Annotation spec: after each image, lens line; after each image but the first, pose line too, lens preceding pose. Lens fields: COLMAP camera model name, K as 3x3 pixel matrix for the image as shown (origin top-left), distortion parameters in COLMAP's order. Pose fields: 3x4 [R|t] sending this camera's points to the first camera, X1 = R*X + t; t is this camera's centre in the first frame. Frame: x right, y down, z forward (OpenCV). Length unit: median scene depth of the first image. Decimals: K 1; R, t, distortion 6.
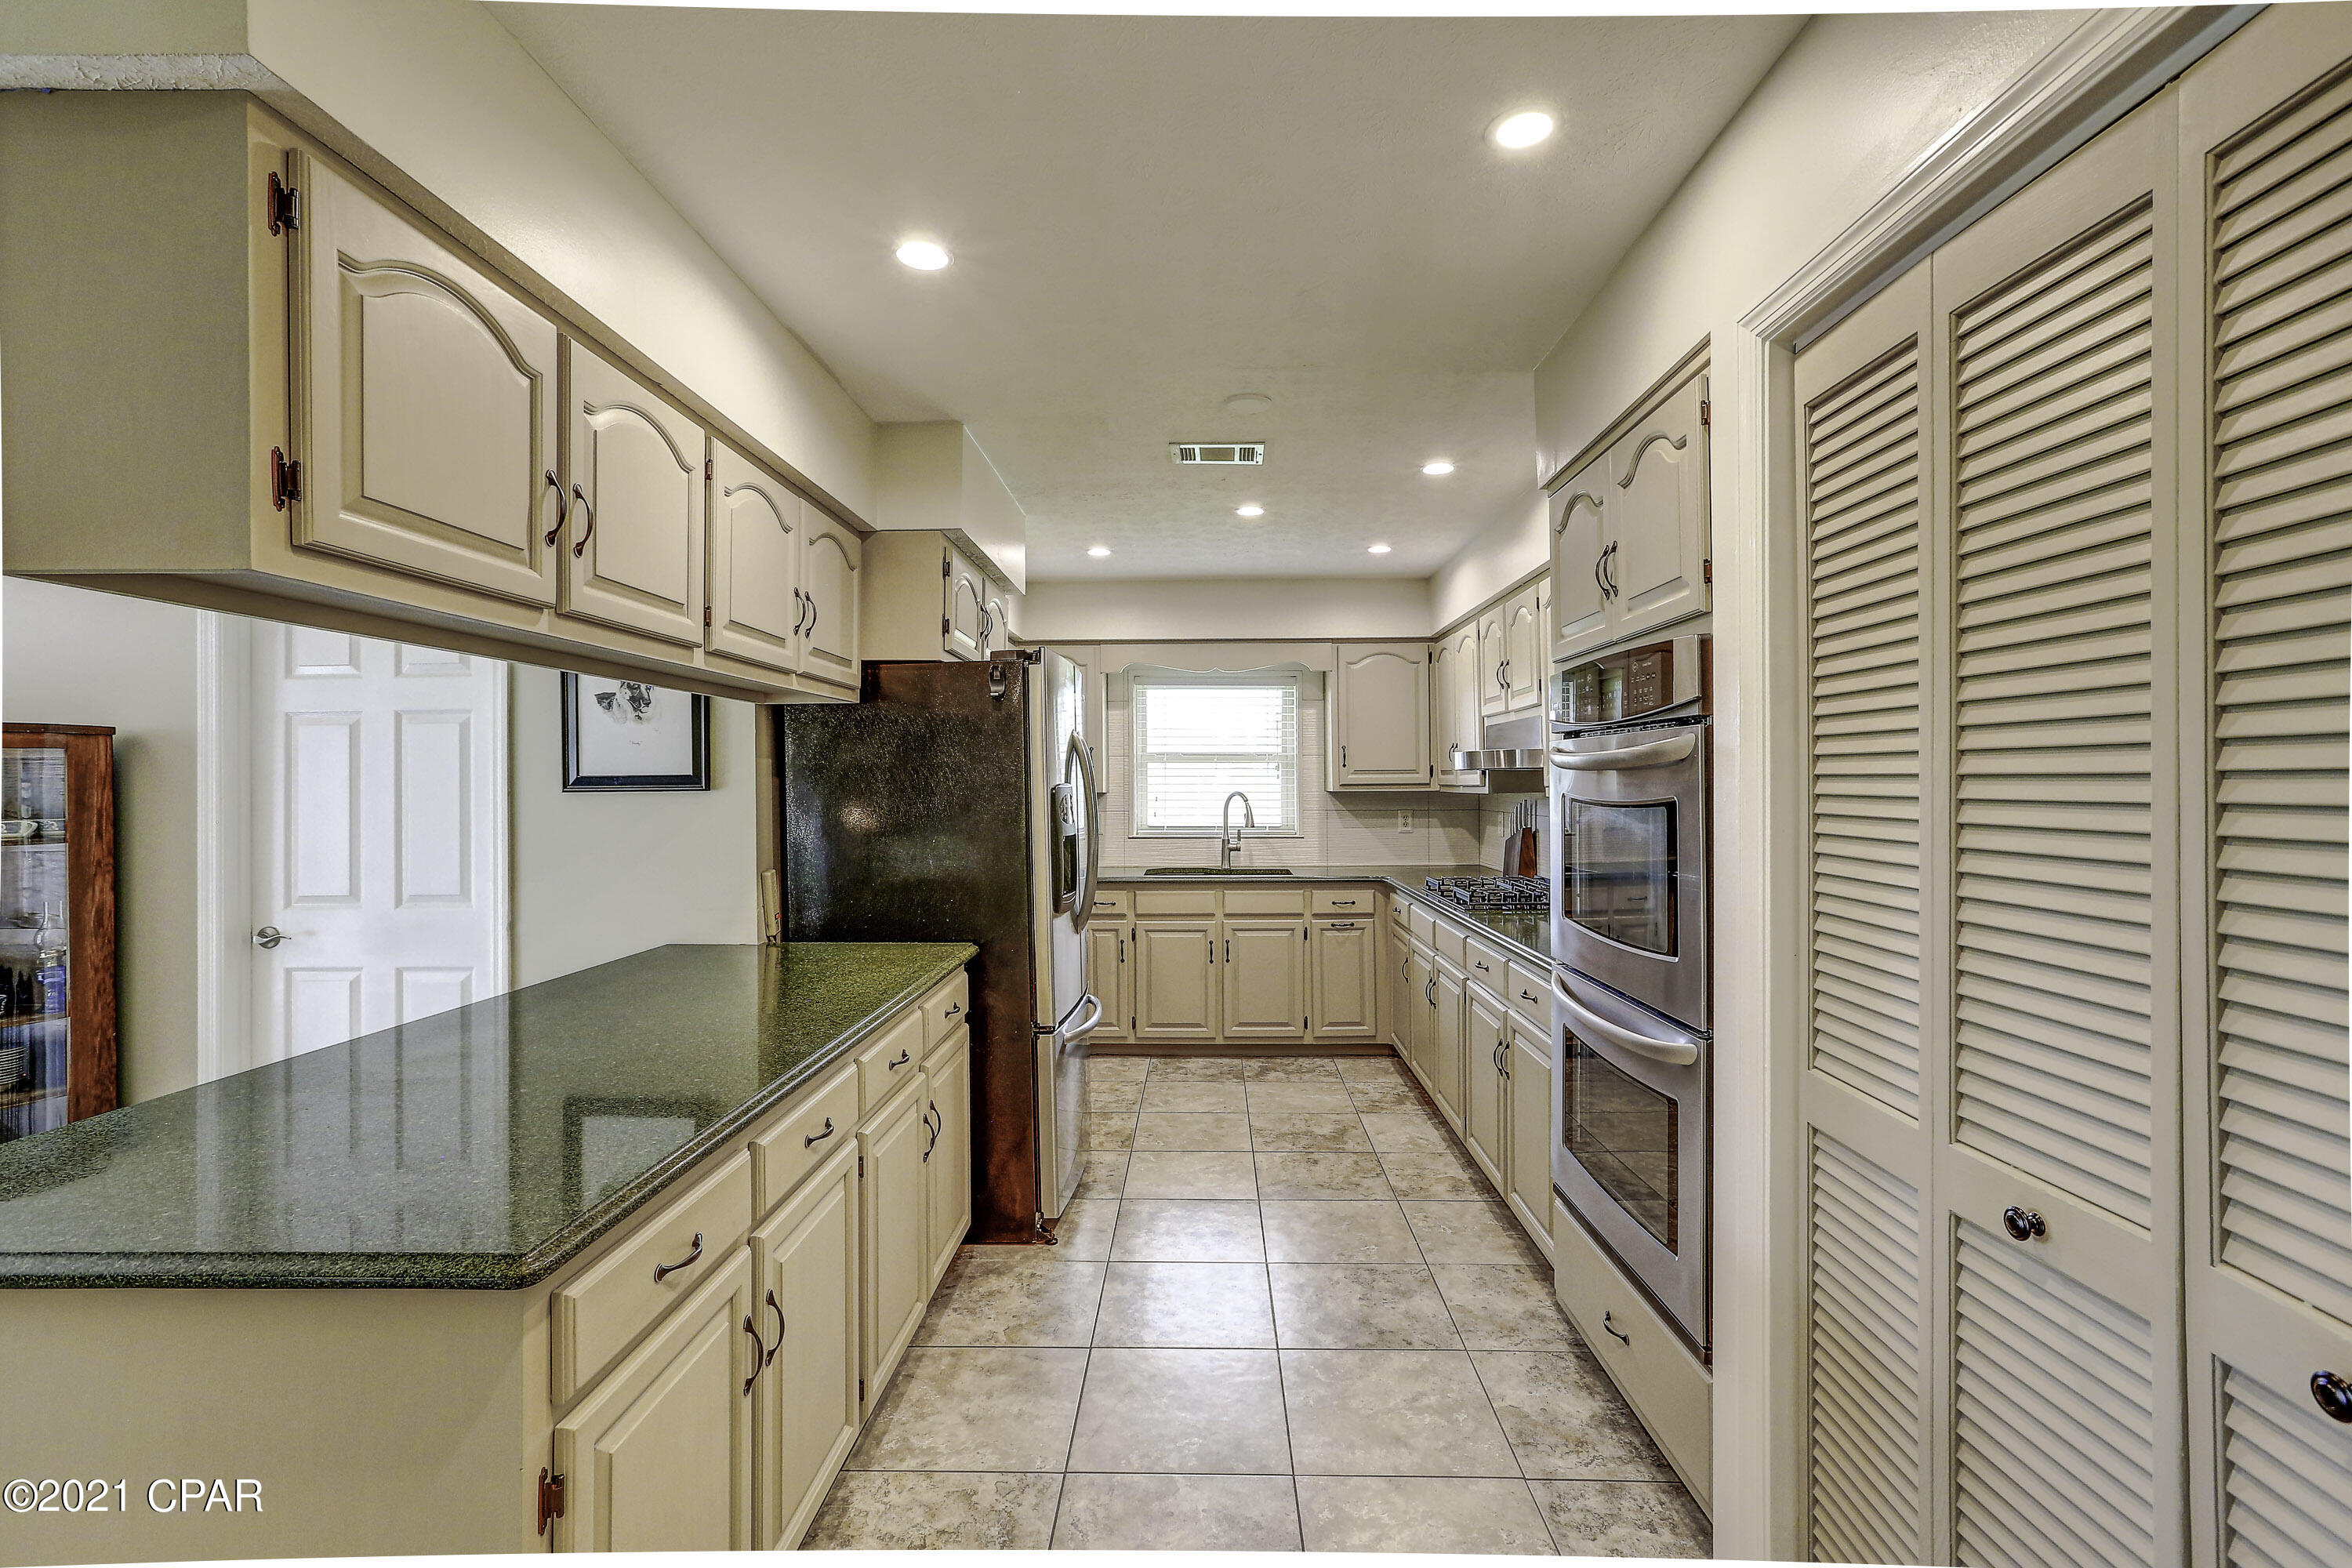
lens RADIAL K [[1035.7, 0, 1176.0], [0, 1035.7, 784.0], [0, 0, 1]] dist [0.000409, 0.018012]
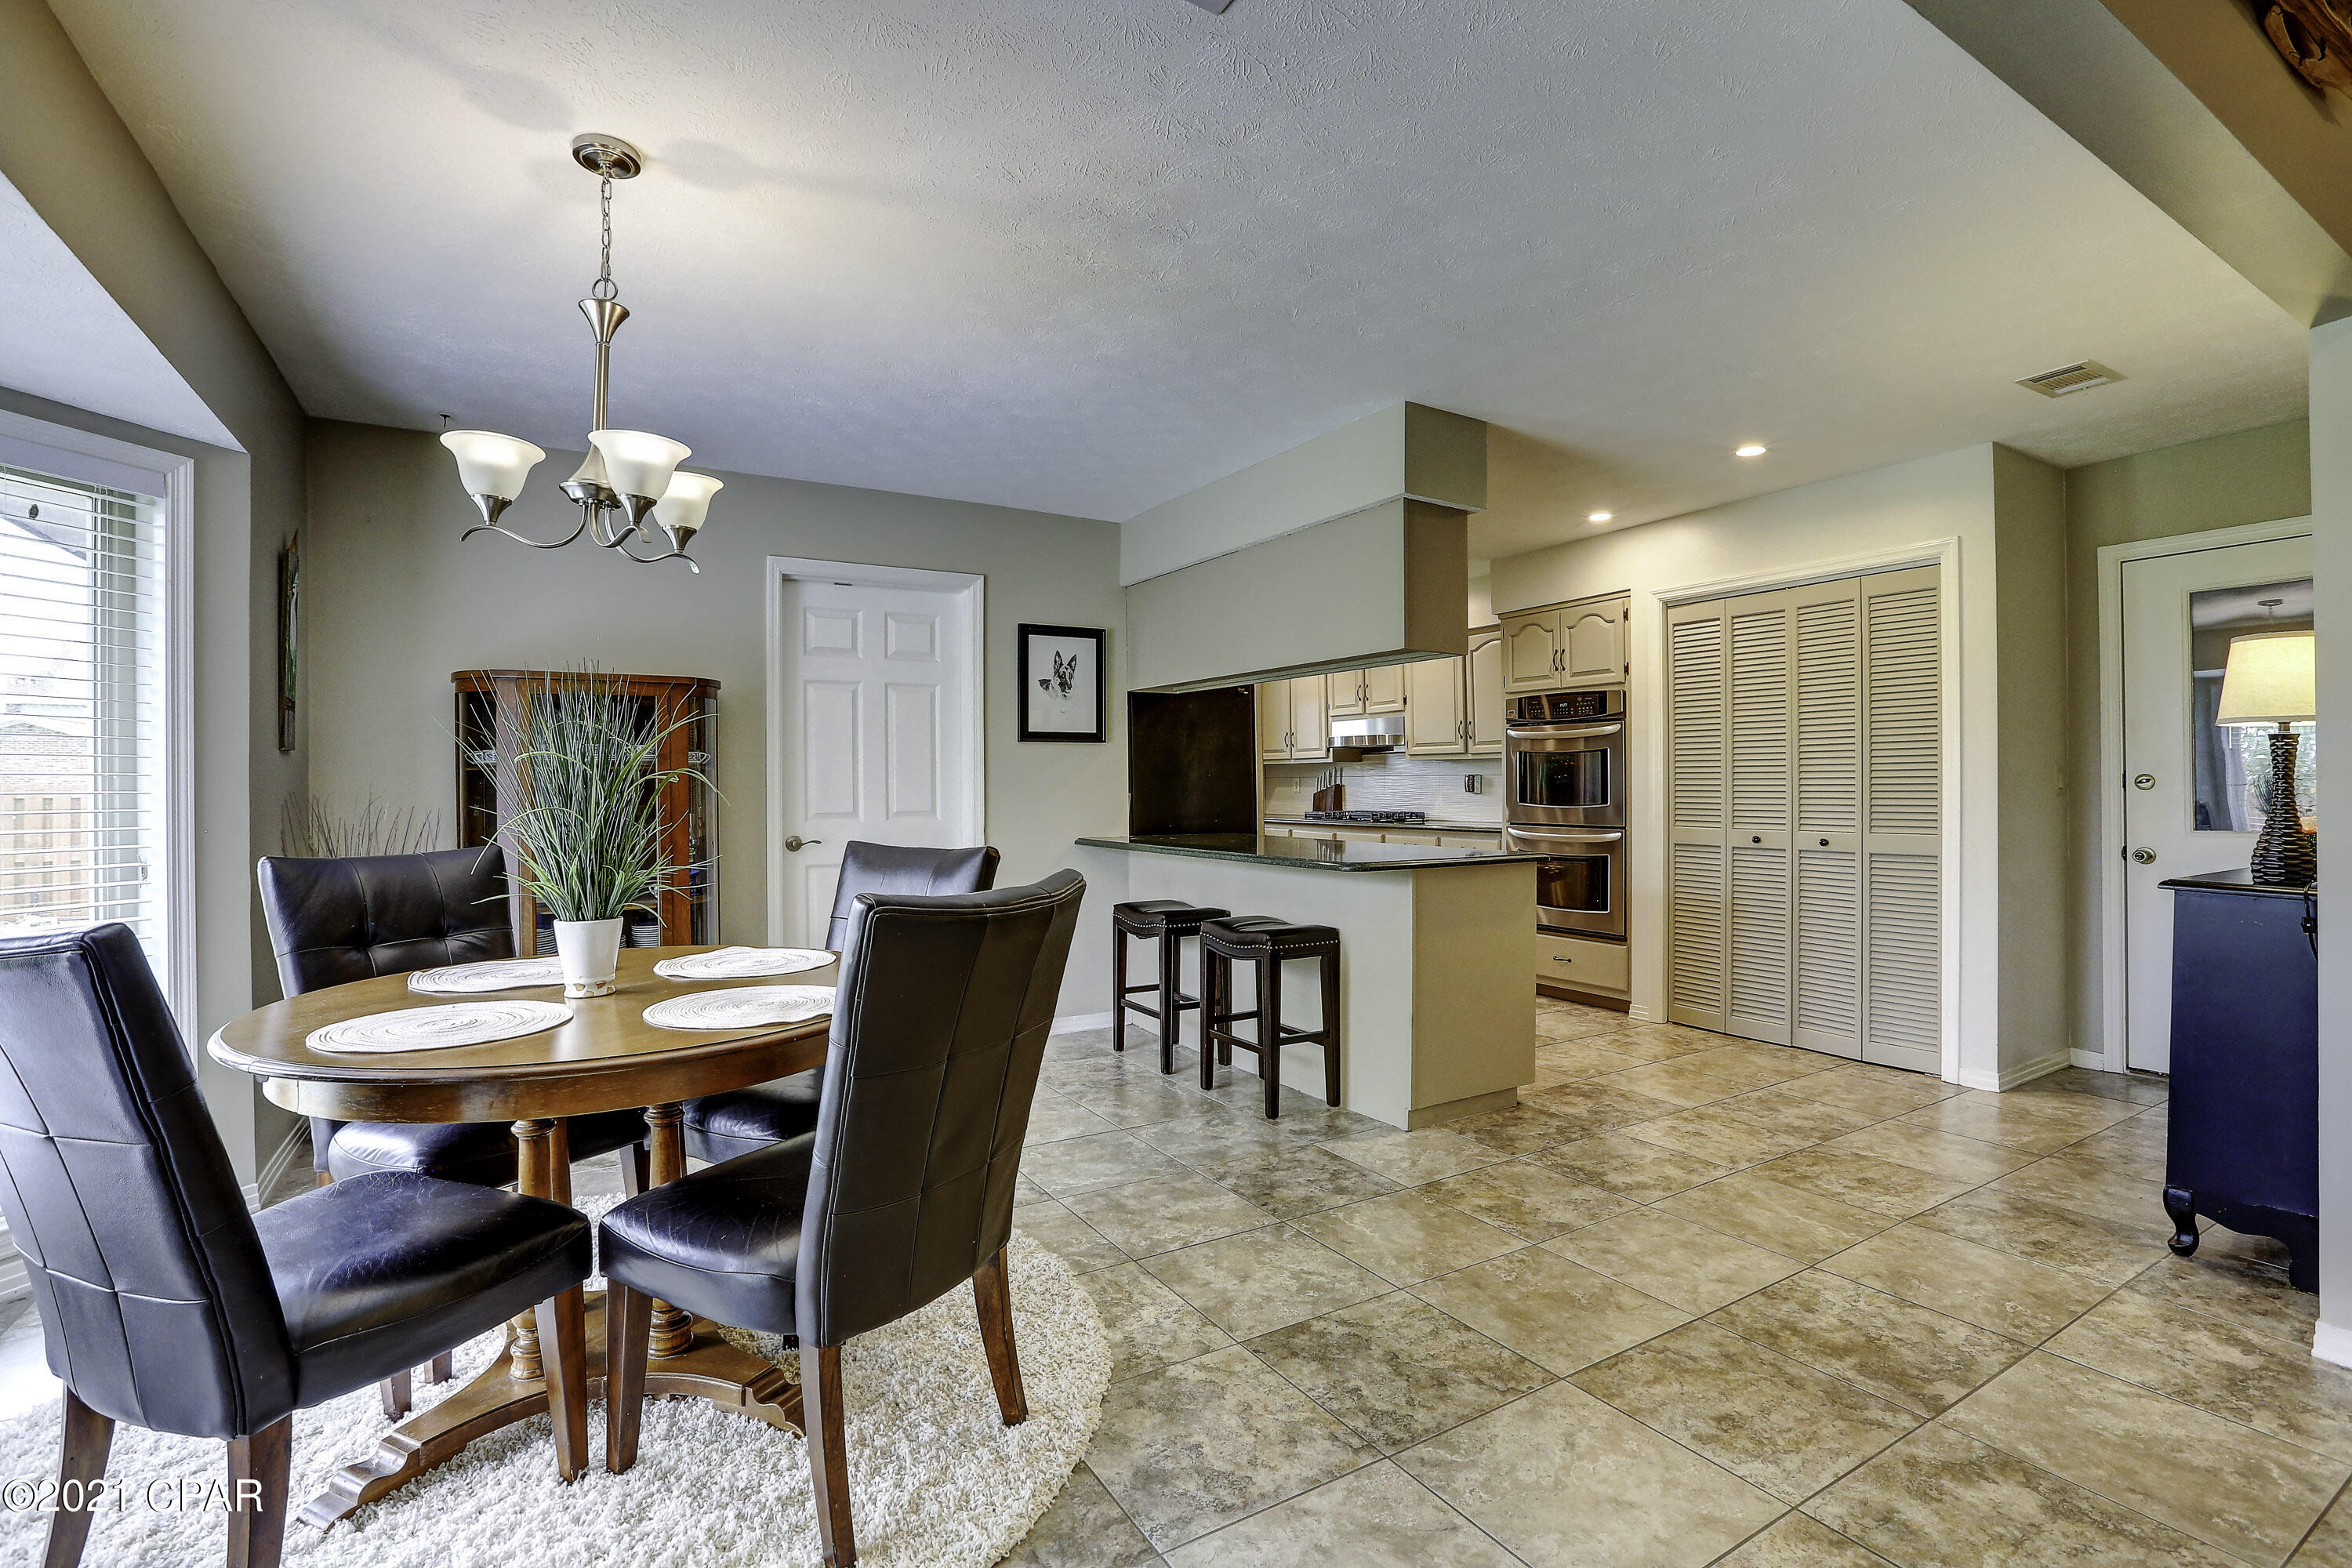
lens RADIAL K [[1075.4, 0, 1173.4], [0, 1075.4, 780.9], [0, 0, 1]] dist [-0.051337, 0.020328]
pose [[0.843641, 0.004262, 0.536891, -0.735956], [-0.000924, 0.999979, -0.006485, 0.044150], [-0.536908, 0.004975, 0.843626, -0.285961]]
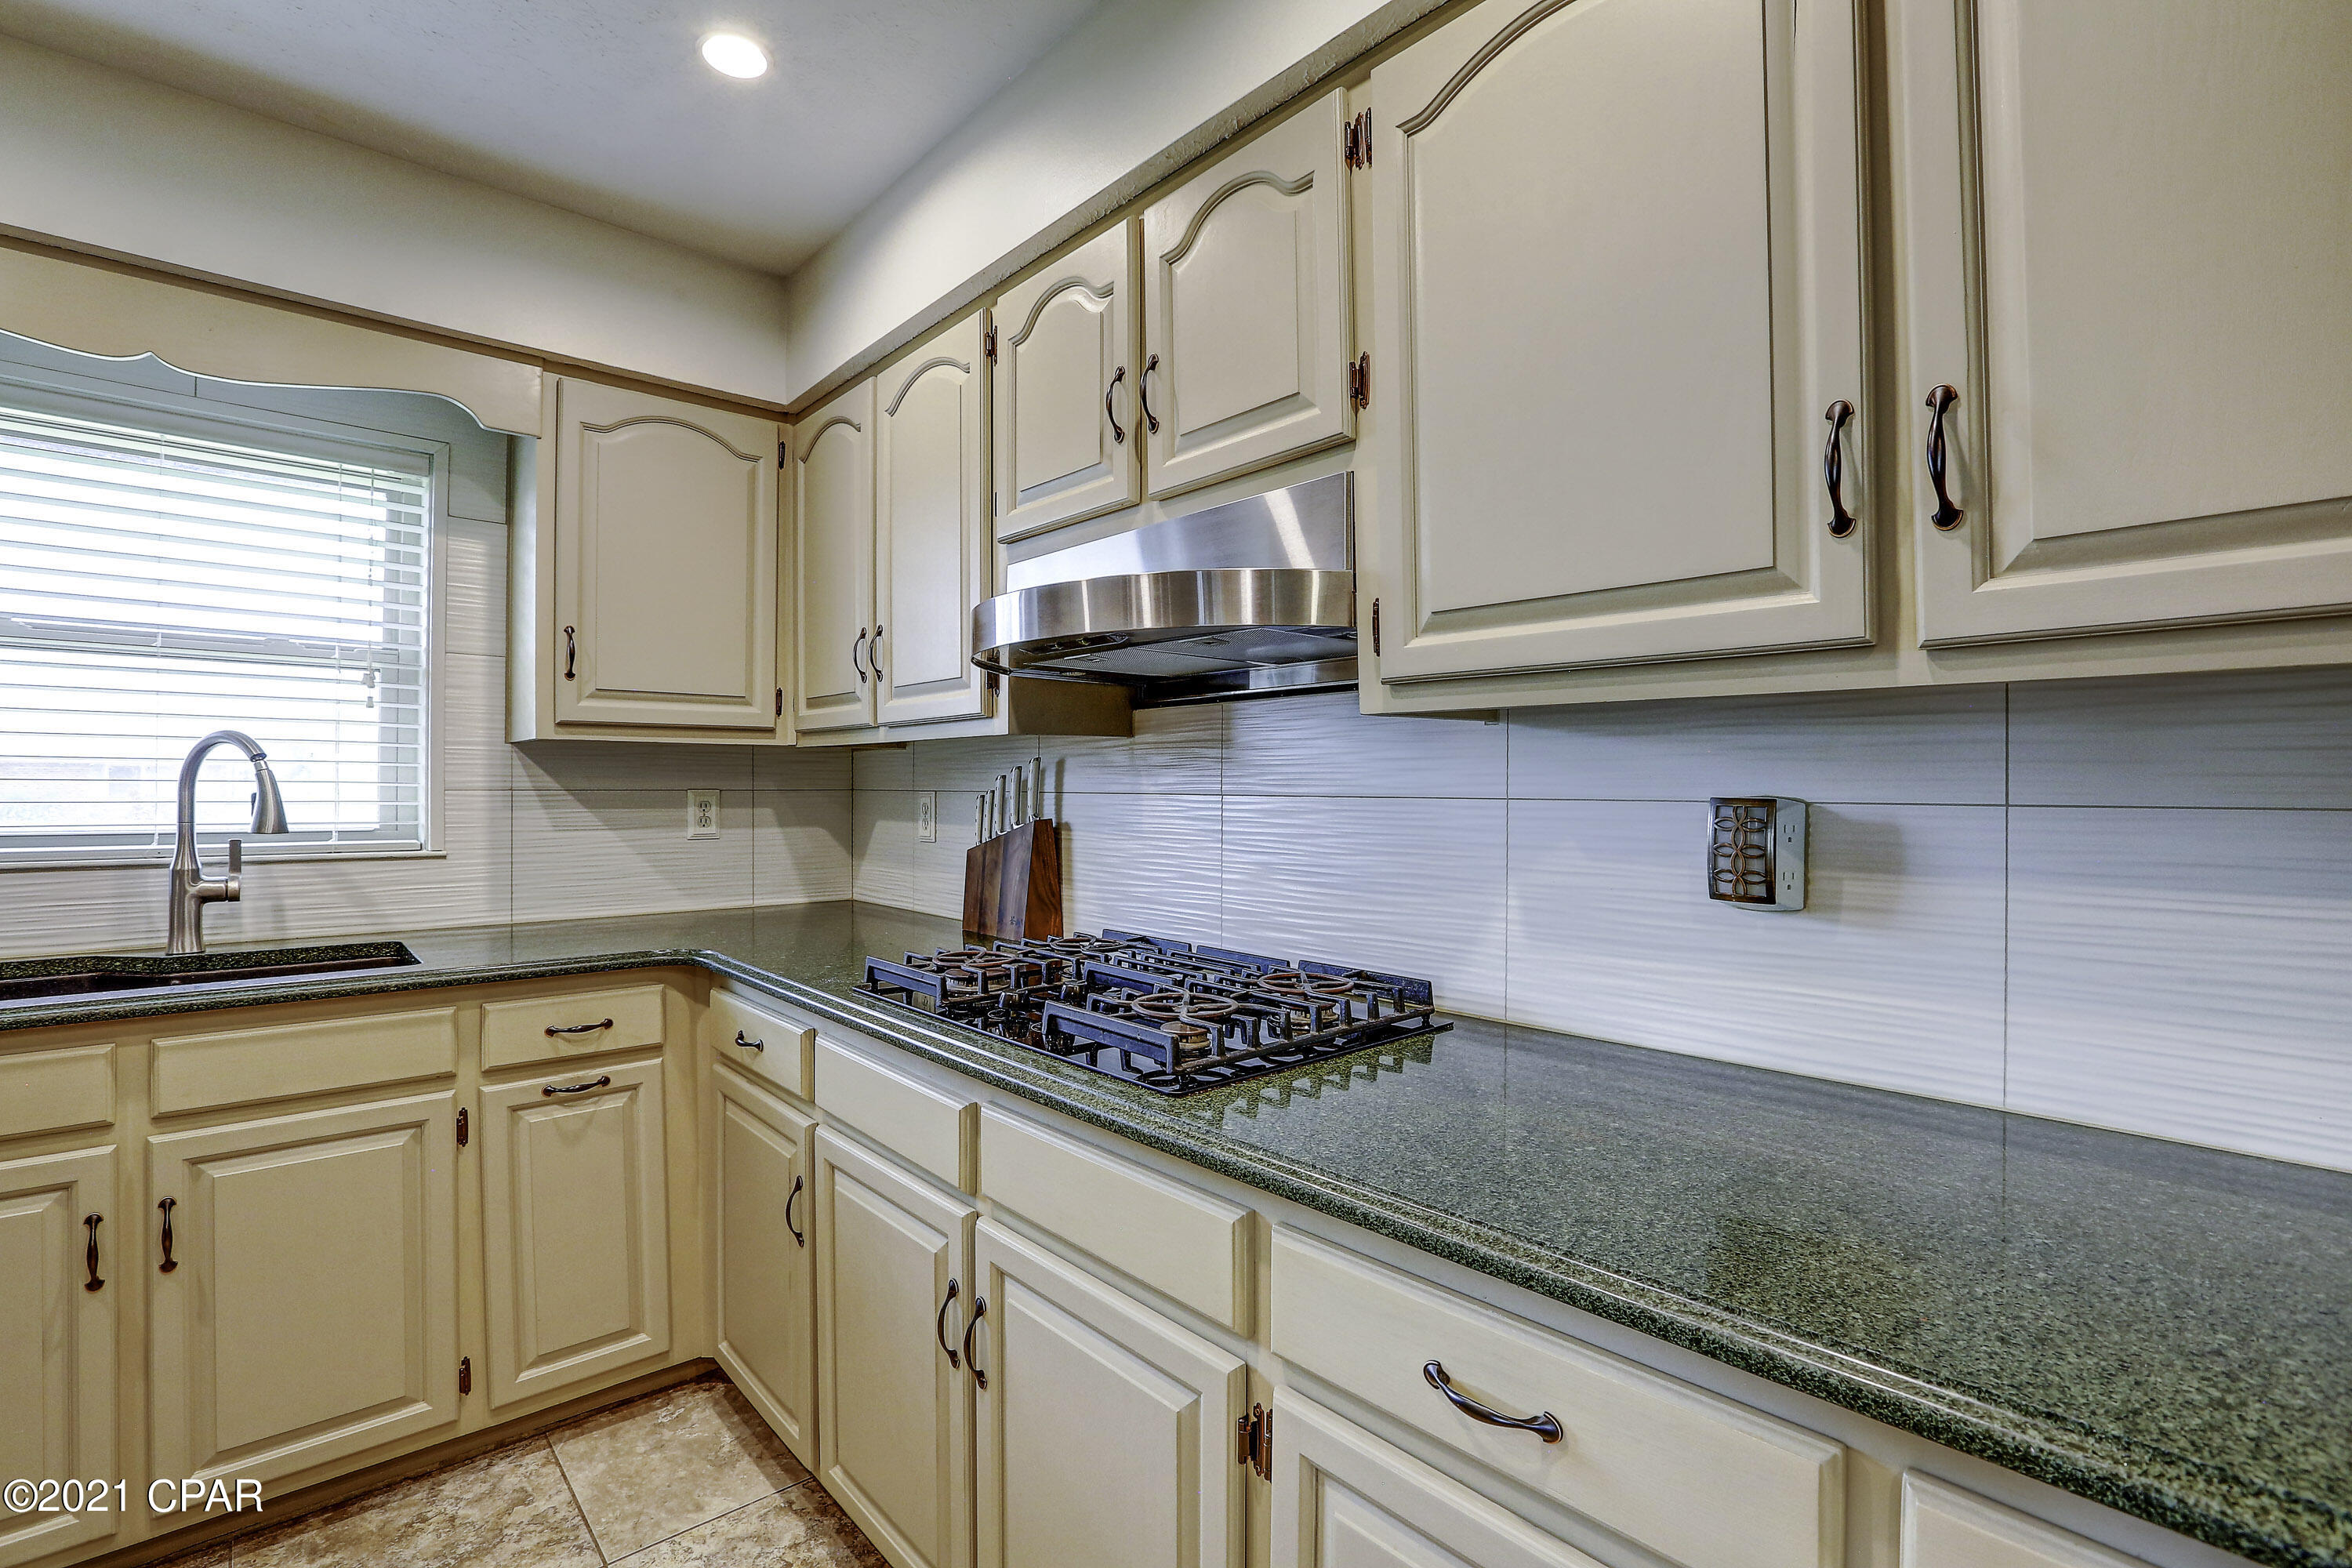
lens RADIAL K [[1075.4, 0, 1173.4], [0, 1075.4, 780.9], [0, 0, 1]] dist [-0.051337, 0.020328]
pose [[0.728141, 0.011200, 0.685336, 0.053629], [-0.007456, 0.999937, -0.008419, 0.026250], [-0.685387, 0.001020, 0.728178, 0.564824]]
